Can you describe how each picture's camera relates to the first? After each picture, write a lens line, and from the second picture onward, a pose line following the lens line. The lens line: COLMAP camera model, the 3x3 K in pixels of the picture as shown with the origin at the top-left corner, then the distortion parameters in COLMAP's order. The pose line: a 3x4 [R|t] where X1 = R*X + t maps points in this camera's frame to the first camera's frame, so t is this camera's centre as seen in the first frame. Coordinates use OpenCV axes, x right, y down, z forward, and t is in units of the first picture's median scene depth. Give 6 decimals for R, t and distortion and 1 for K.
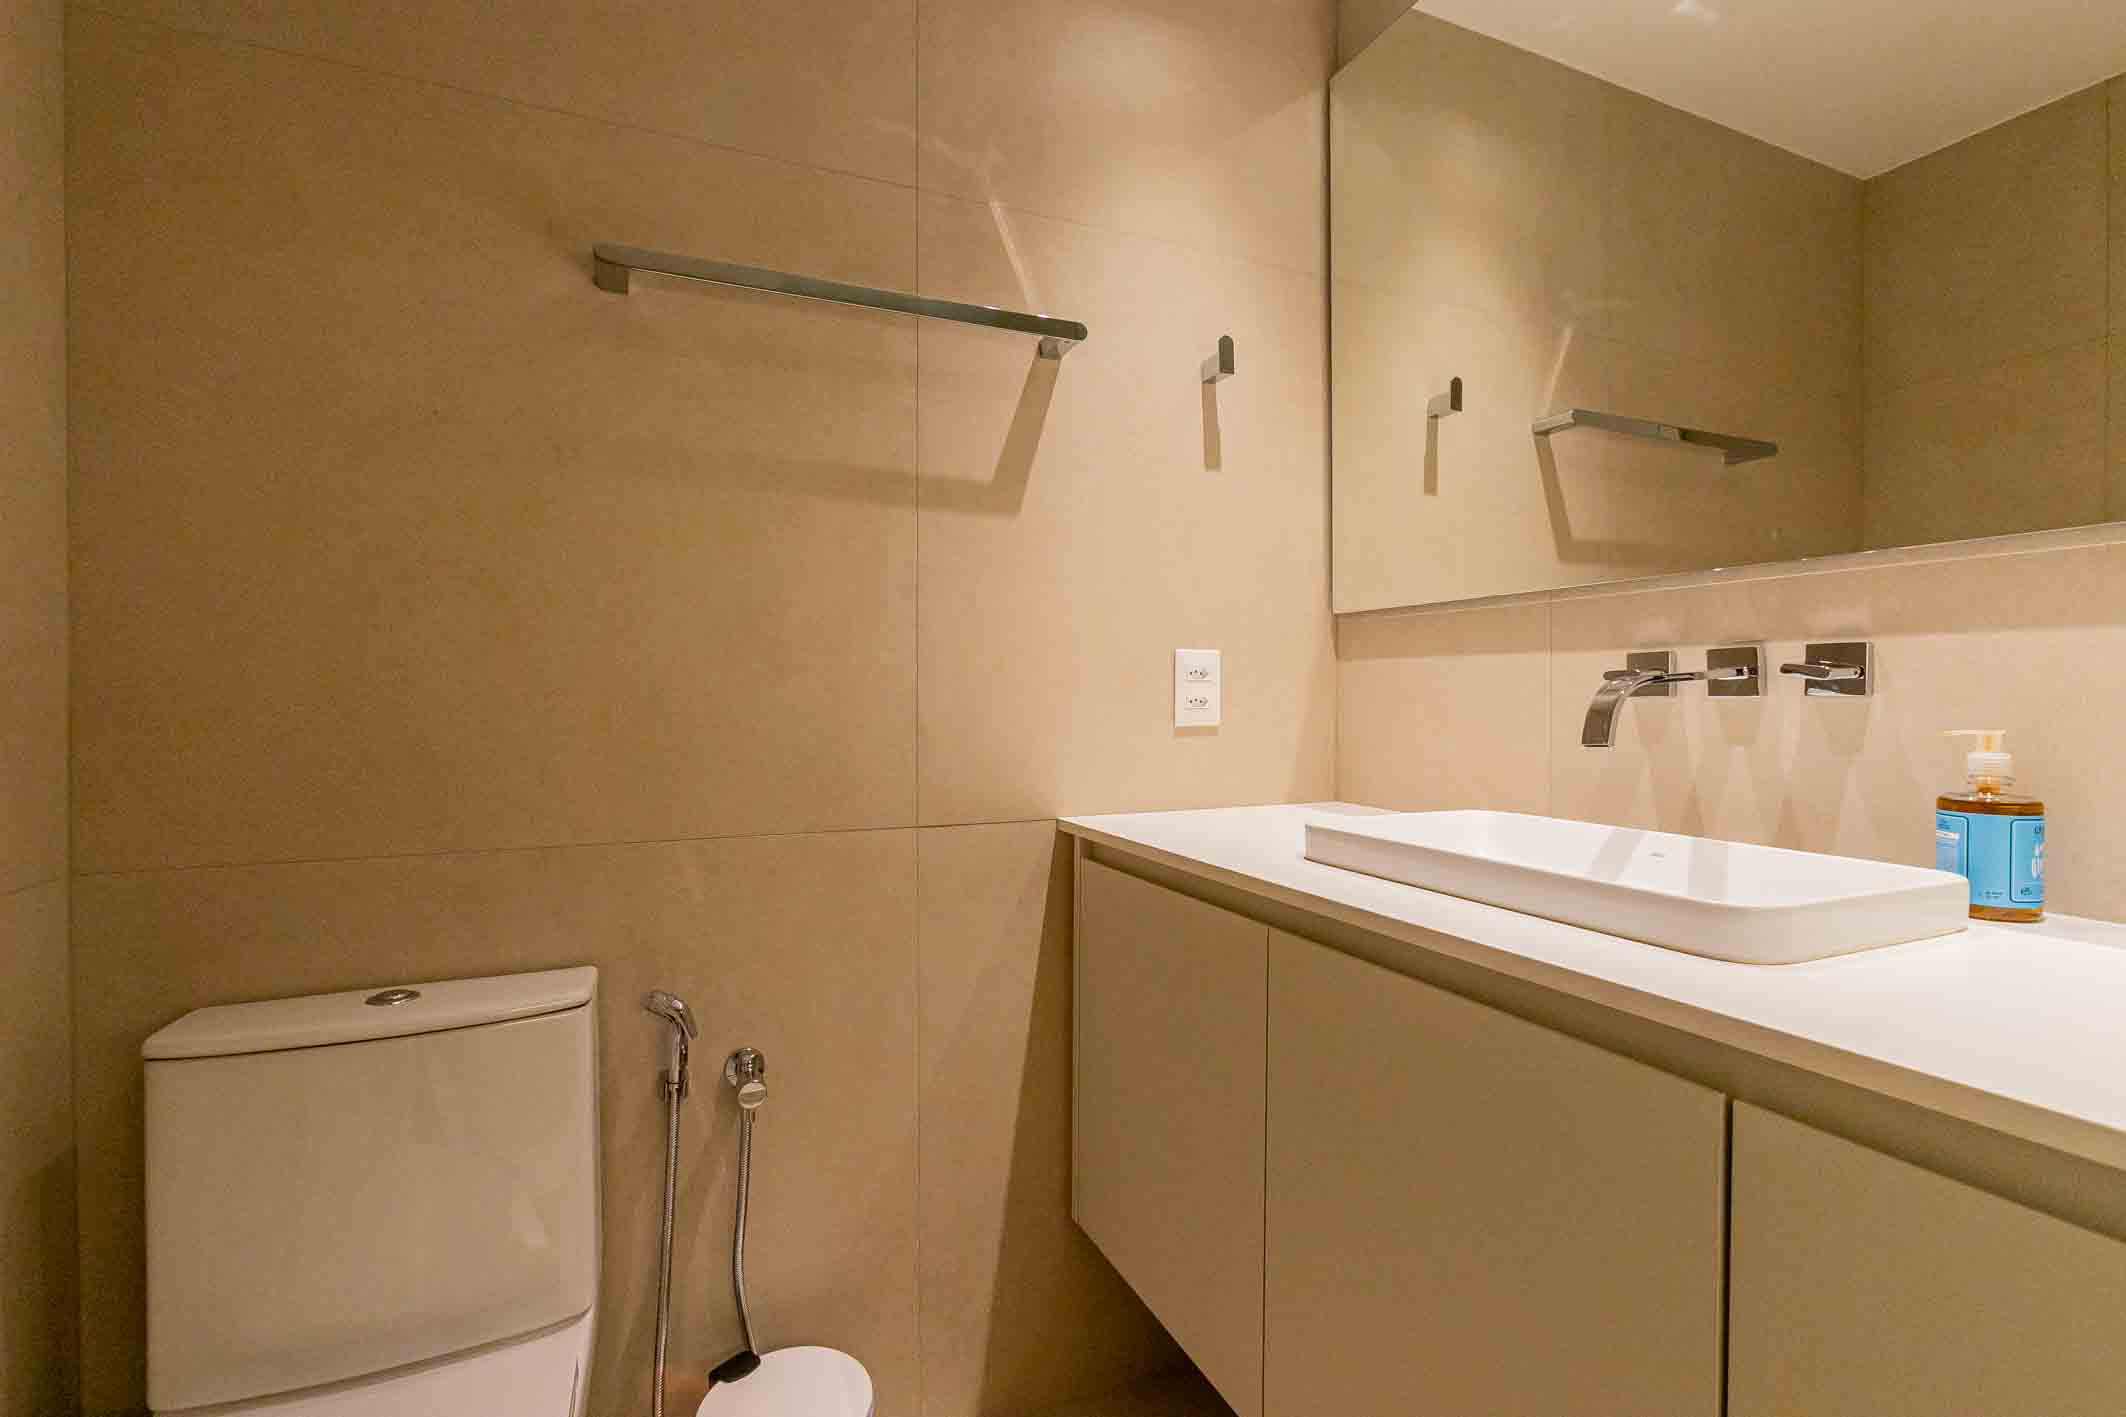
lens RADIAL K [[948.5, 0, 1063.0], [0, 948.5, 708.5], [0, 0, 1]] dist [-0.000678, -0.000954]
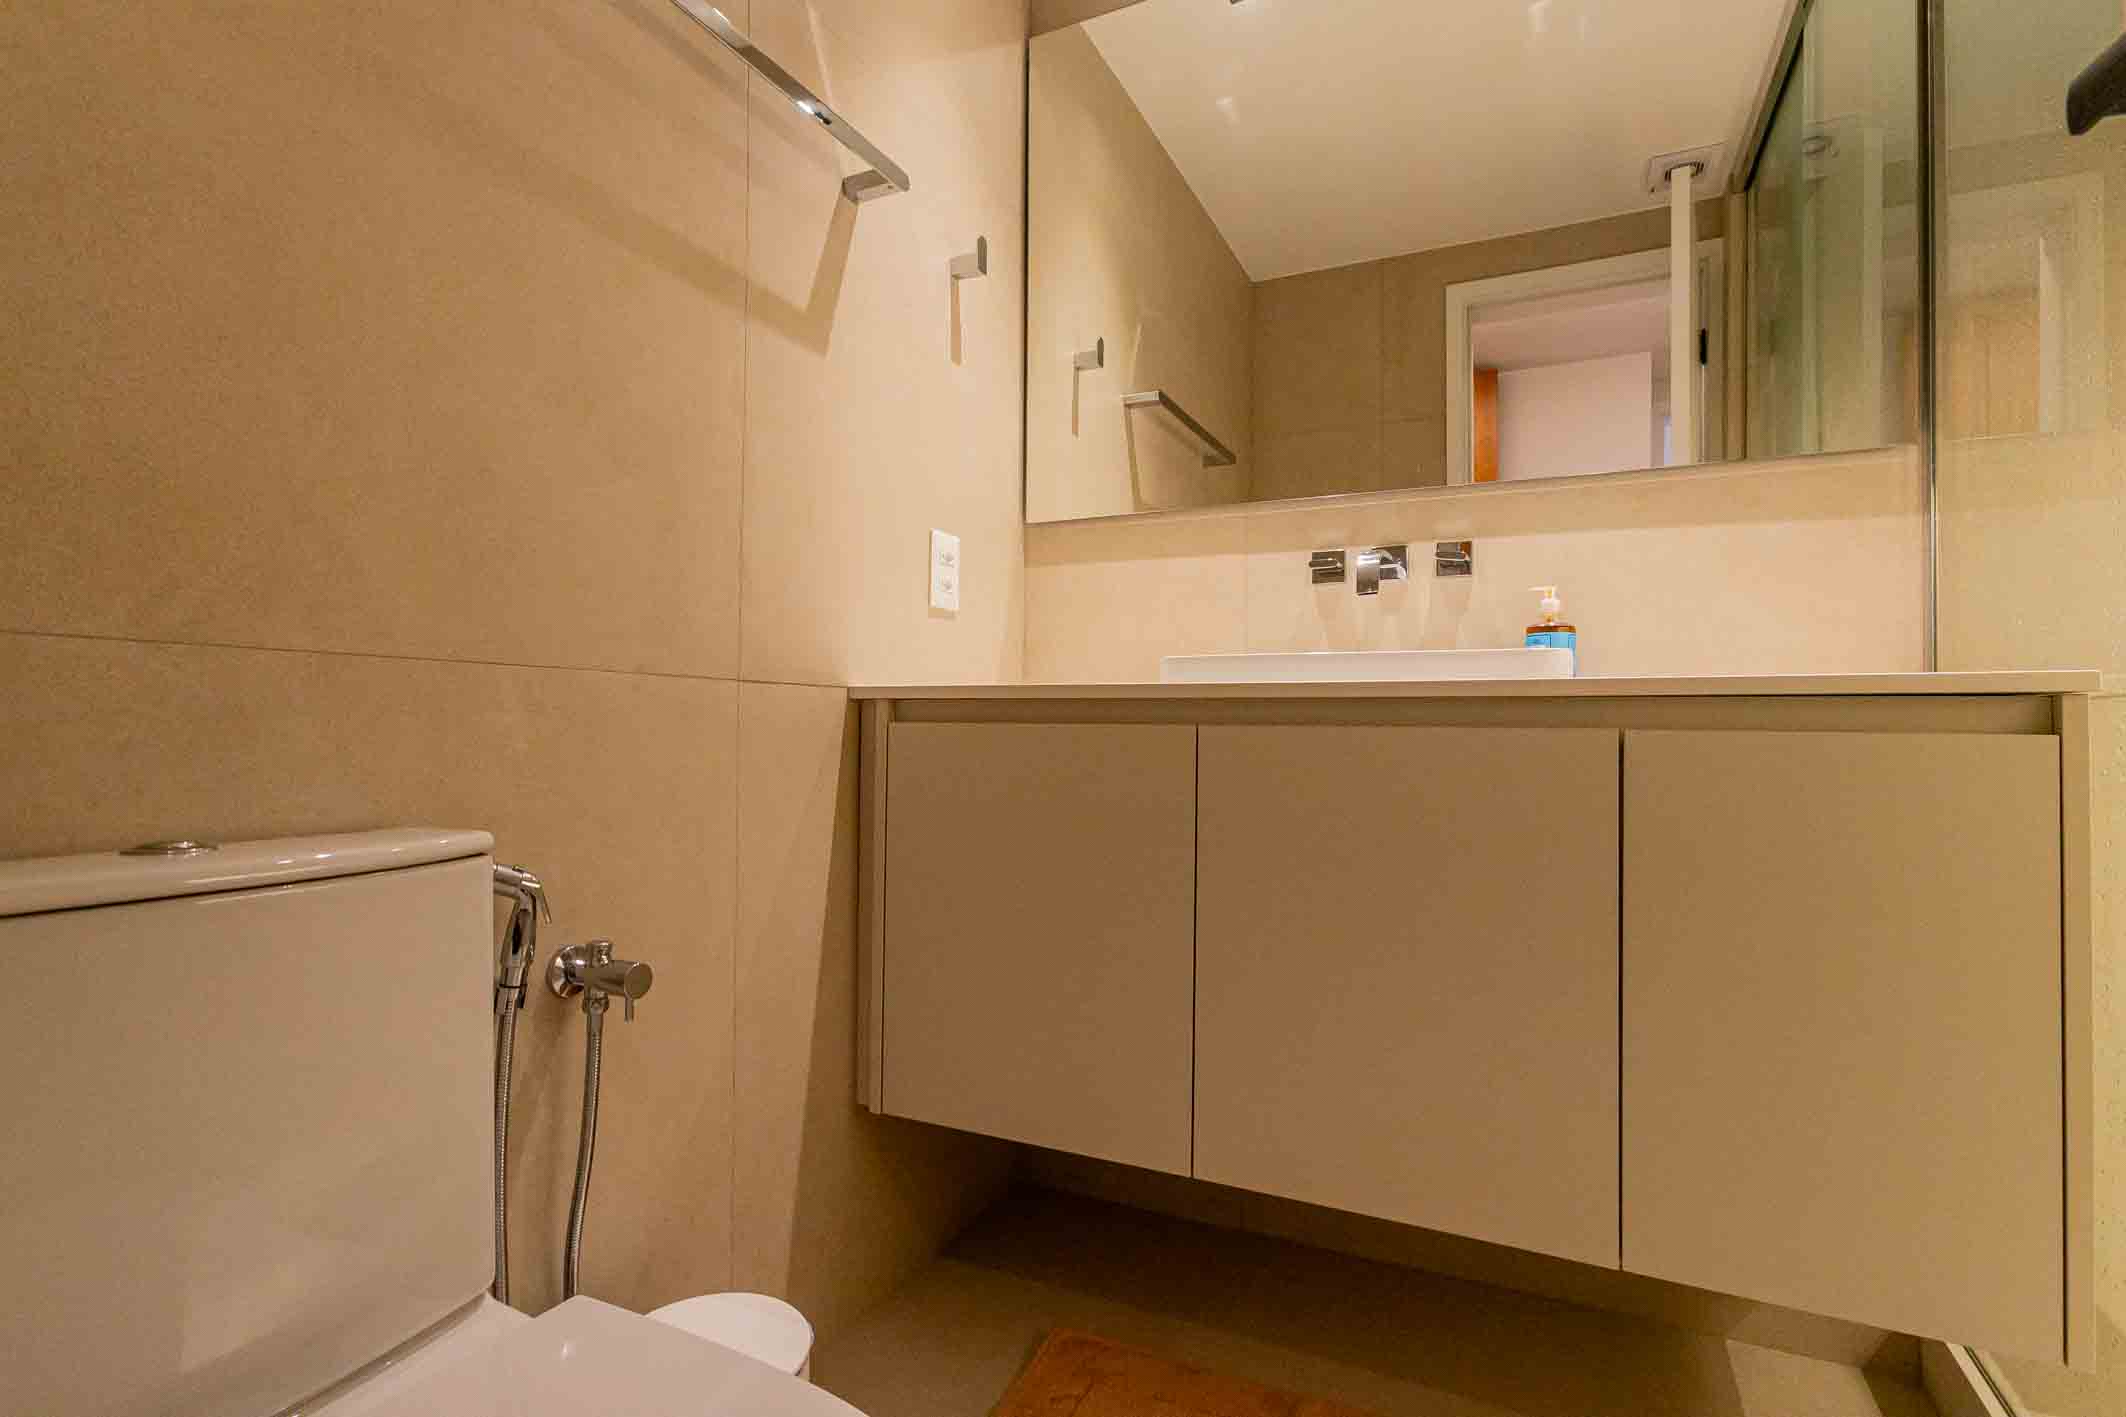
lens RADIAL K [[1003.1, 0, 1071.1], [0, 1003.1, 709.6], [0, 0, 1]] dist [0.000329, 0.001026]
pose [[0.768059, 0.013622, 0.640234, -0.478597], [-0.001528, 0.999810, -0.019439, 0.159617], [-0.640377, 0.013952, 0.767934, 0.093323]]
